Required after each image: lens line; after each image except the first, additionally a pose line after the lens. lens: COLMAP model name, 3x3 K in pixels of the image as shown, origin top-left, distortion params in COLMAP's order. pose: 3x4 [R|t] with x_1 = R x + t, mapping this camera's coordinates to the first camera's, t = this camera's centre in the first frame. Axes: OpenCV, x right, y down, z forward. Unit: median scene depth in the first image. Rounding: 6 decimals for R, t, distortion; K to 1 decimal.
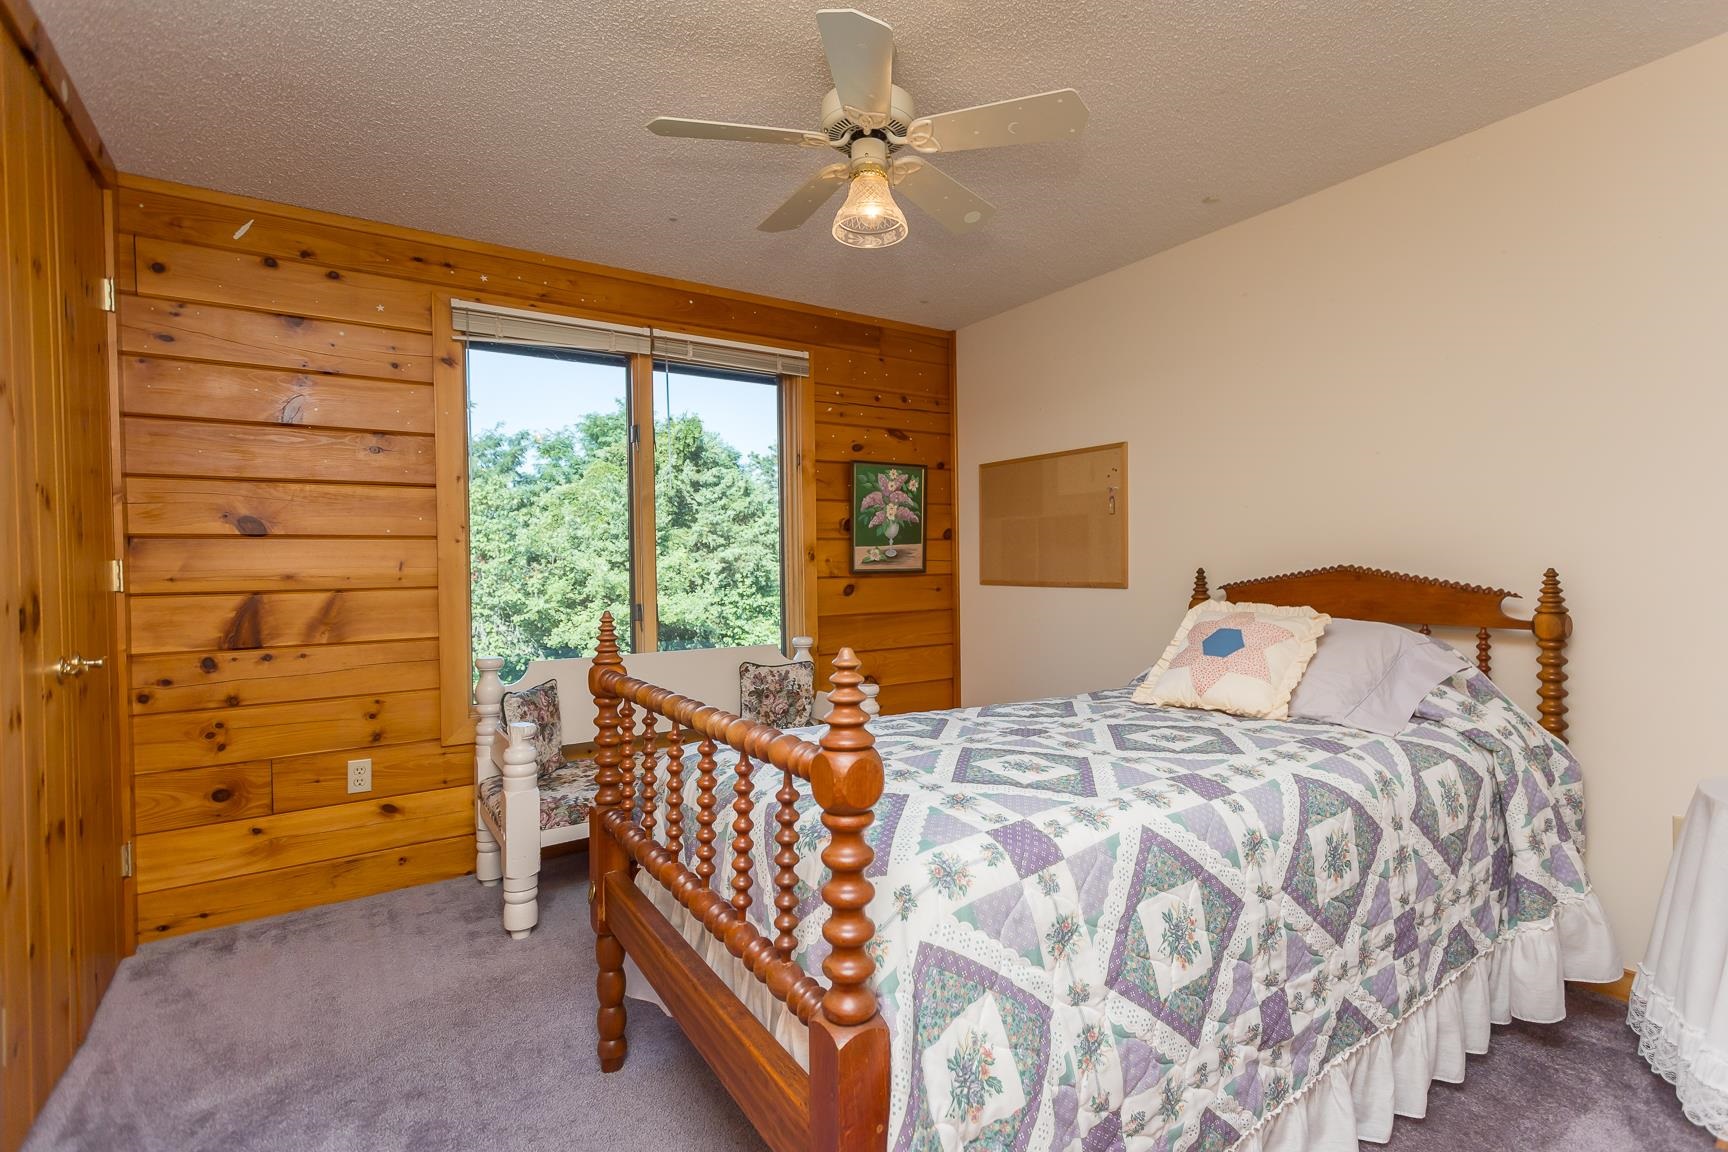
lens RADIAL K [[824.2, 0, 881.1], [0, 824.2, 579.1], [0, 0, 1]] dist [0.007589, 0.001386]
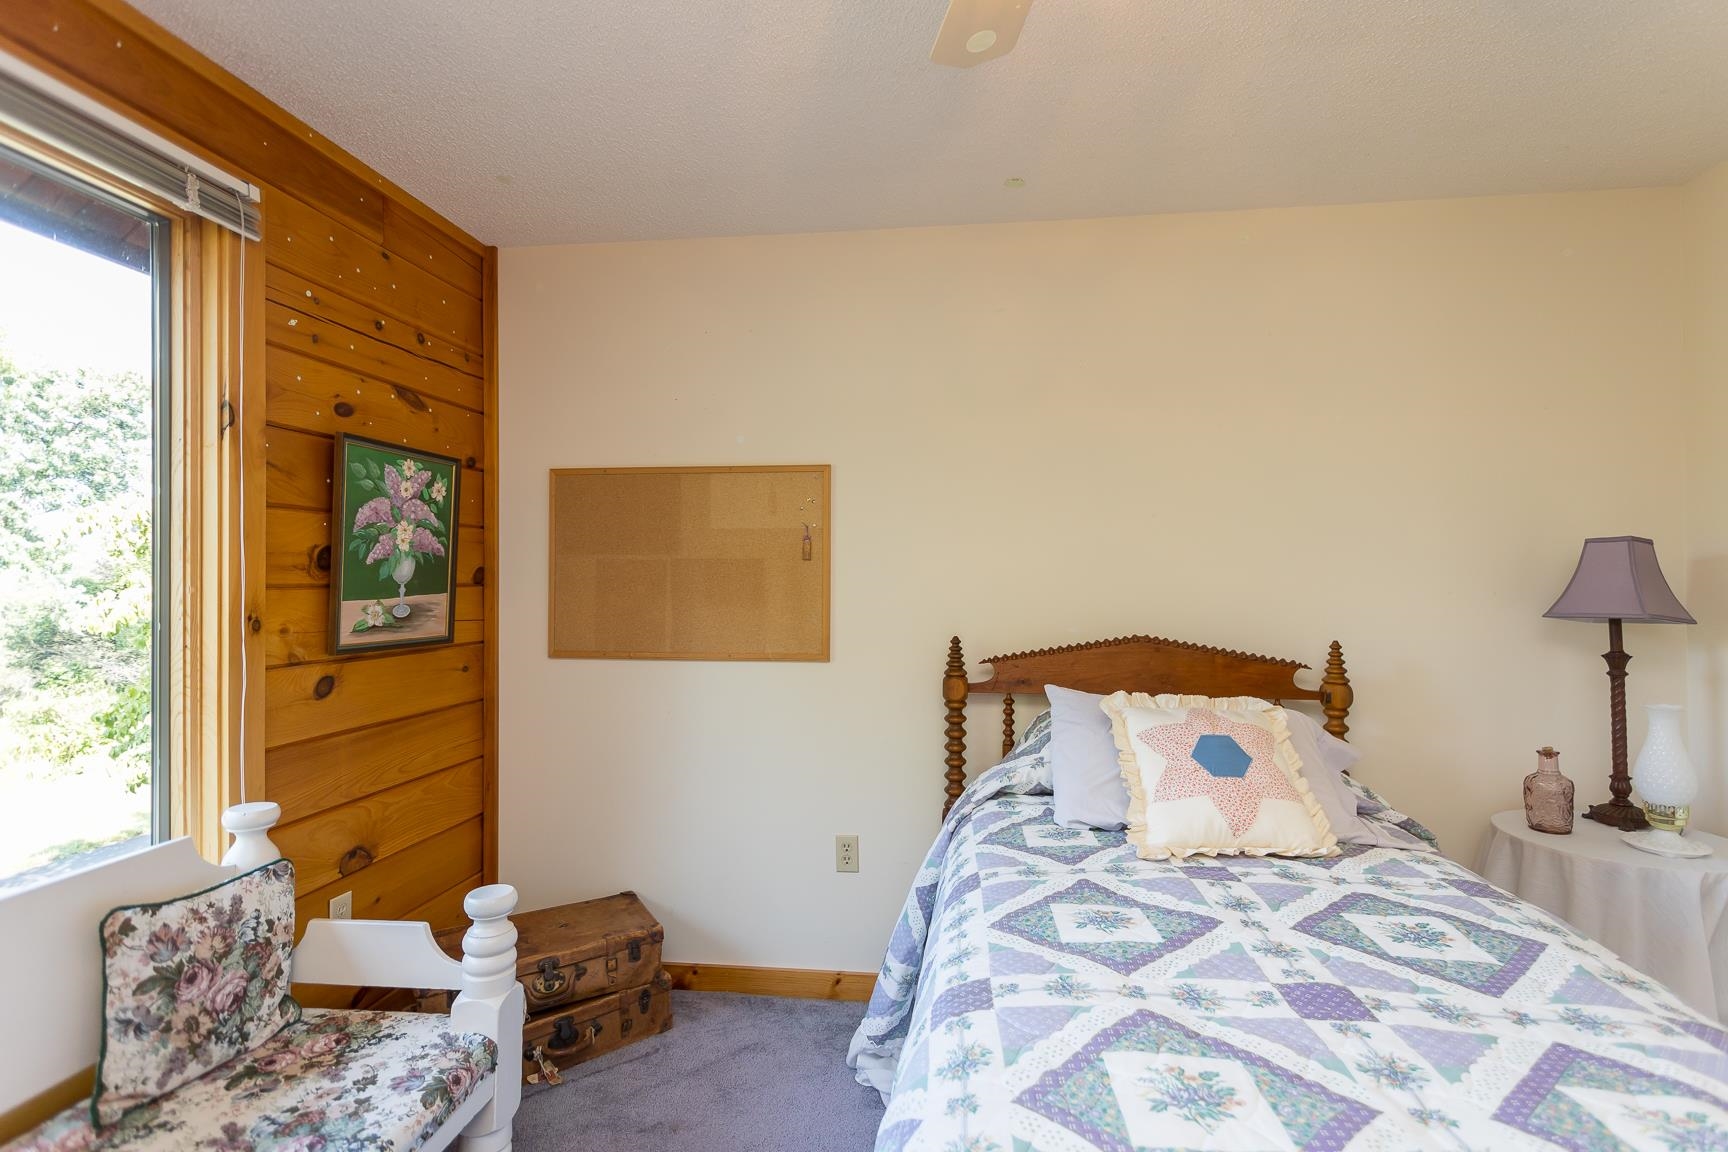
lens RADIAL K [[824.2, 0, 881.1], [0, 824.2, 579.1], [0, 0, 1]] dist [0.007589, 0.001386]
pose [[0.648934, 0.014848, 0.760699, -0.204329], [0.006770, 0.999657, -0.025288, -0.037769], [-0.760814, 0.021561, 0.648611, 0.410639]]
